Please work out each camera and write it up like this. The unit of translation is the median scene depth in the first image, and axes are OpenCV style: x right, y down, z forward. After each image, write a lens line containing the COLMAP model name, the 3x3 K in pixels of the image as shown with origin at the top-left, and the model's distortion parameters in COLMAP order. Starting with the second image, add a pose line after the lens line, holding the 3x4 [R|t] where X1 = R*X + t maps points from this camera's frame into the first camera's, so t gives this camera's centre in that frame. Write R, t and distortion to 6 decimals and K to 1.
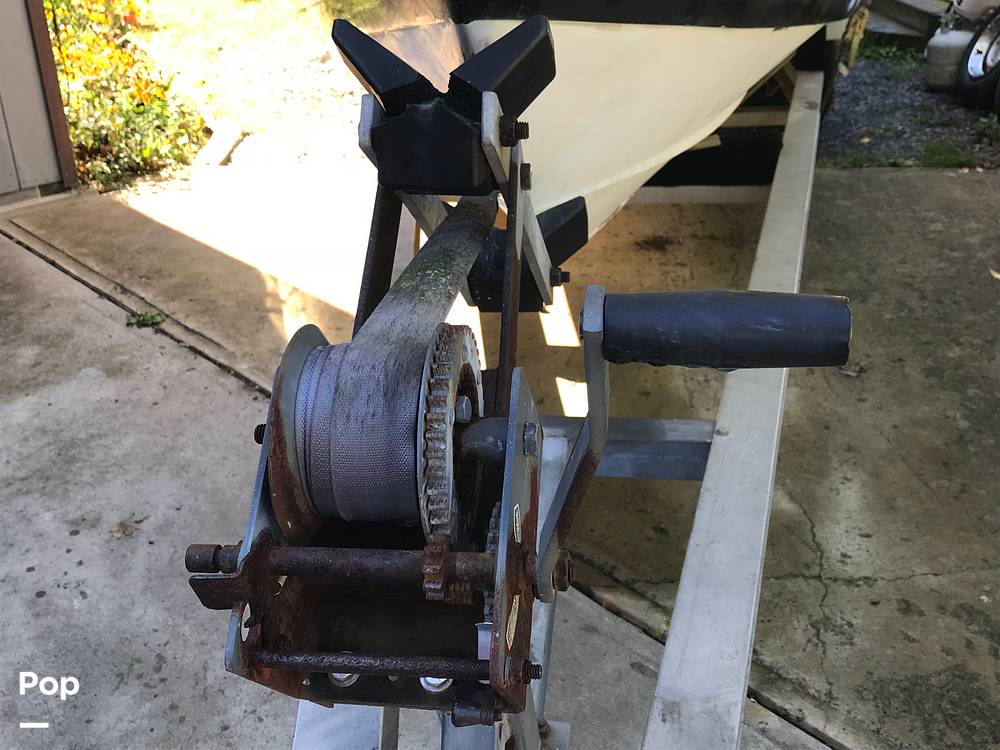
lens RADIAL K [[1091.4, 0, 500.9], [0, 1091.4, 374.6], [0, 0, 1]] dist [-0.018004, 0.000000]
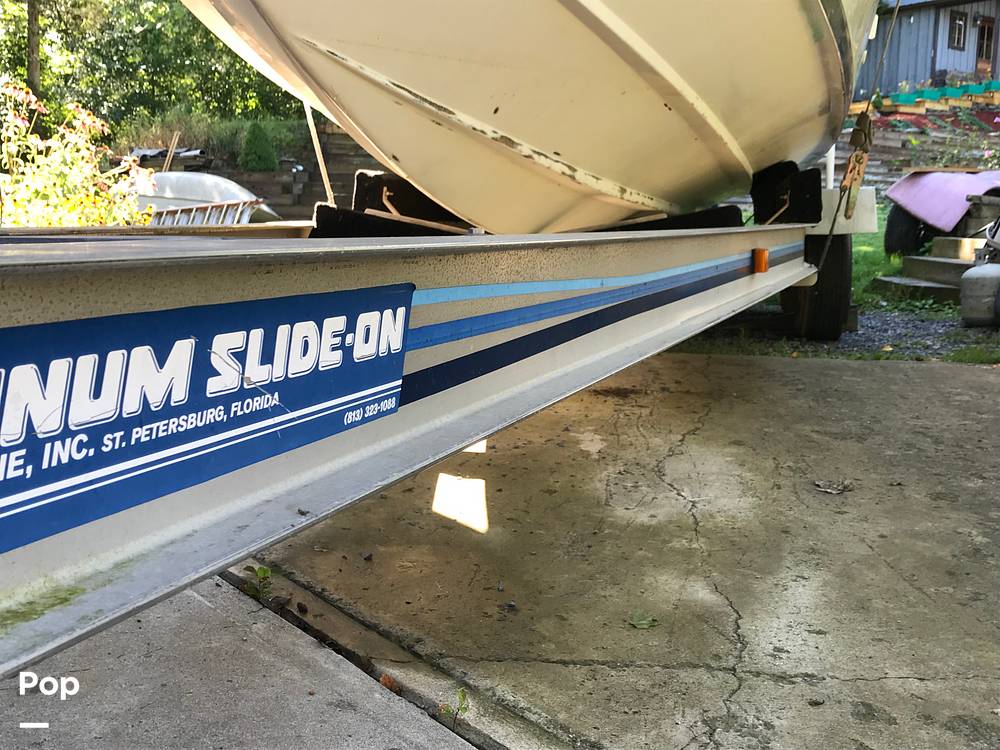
lens RADIAL K [[1091.4, 0, 499.4], [0, 1091.4, 375.7], [0, 0, 1]] dist [-0.018004, 0.000000]
pose [[0.996190, 0.047821, -0.072932, 0.188769], [-0.068008, 0.949481, -0.306368, 0.219614], [0.054597, 0.310161, 0.949115, 0.327434]]
